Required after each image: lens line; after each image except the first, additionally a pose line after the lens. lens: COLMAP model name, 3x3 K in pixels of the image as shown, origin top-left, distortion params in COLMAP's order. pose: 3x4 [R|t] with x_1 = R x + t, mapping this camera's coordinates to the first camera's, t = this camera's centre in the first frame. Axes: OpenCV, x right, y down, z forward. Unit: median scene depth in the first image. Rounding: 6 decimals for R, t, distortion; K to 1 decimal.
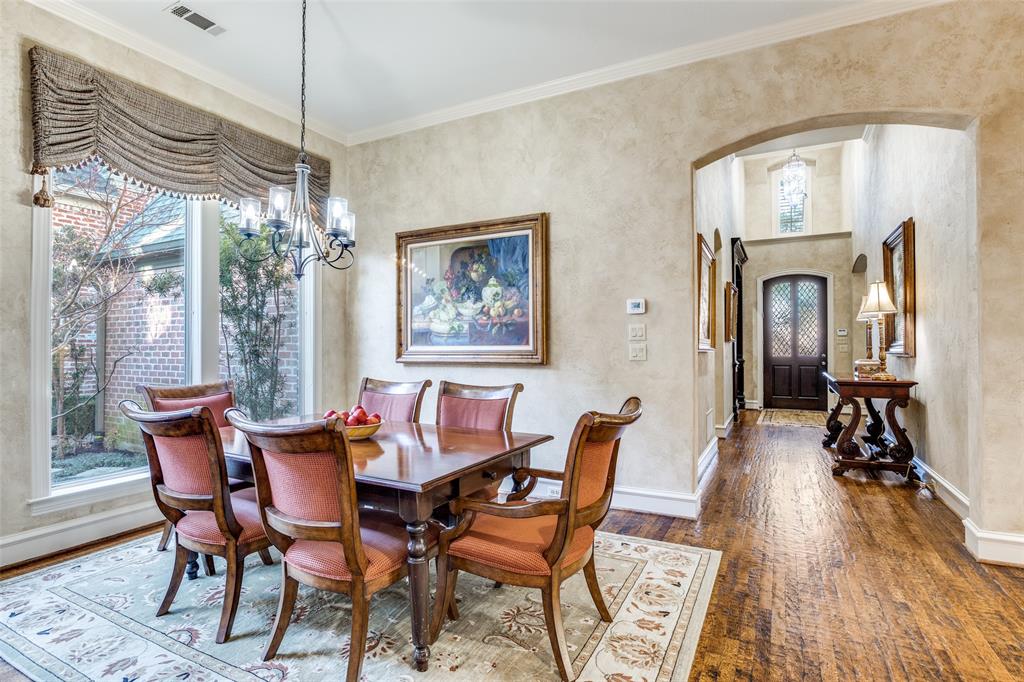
lens RADIAL K [[504.2, 0, 516.4], [0, 504.2, 341.8], [0, 0, 1]] dist [-0.012042, -0.000728]
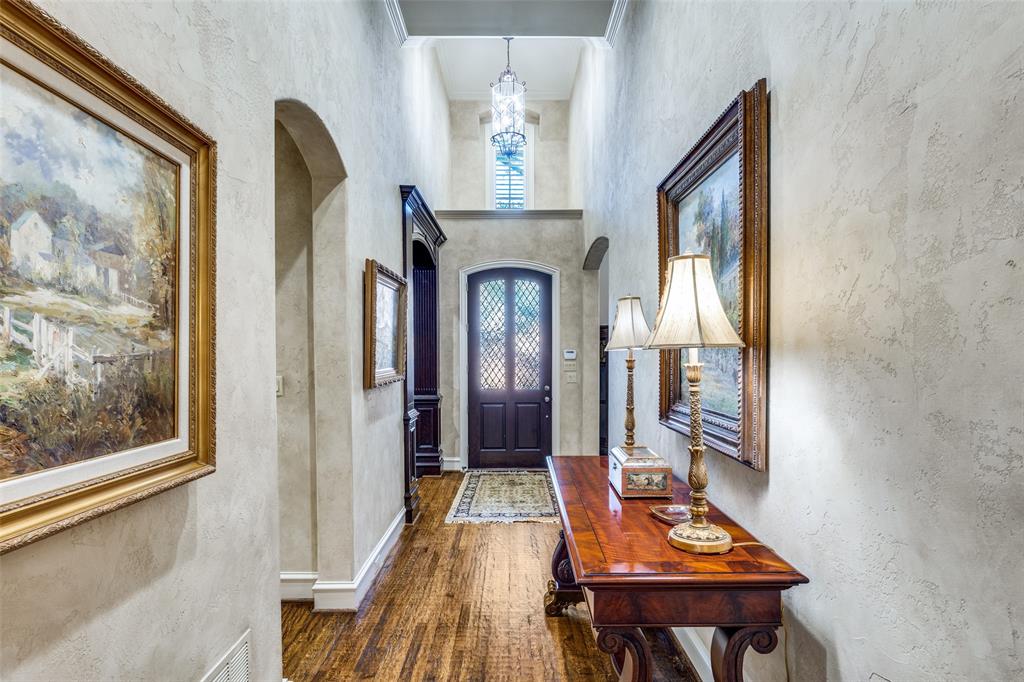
lens RADIAL K [[511.8, 0, 512.0], [0, 511.8, 341.0], [0, 0, 1]] dist [-0.003632, -0.000569]
pose [[0.886364, 0.007404, 0.462930, 0.243959], [-0.004187, 0.999959, -0.007977, -0.031295], [-0.462971, 0.005133, 0.886359, 0.399364]]
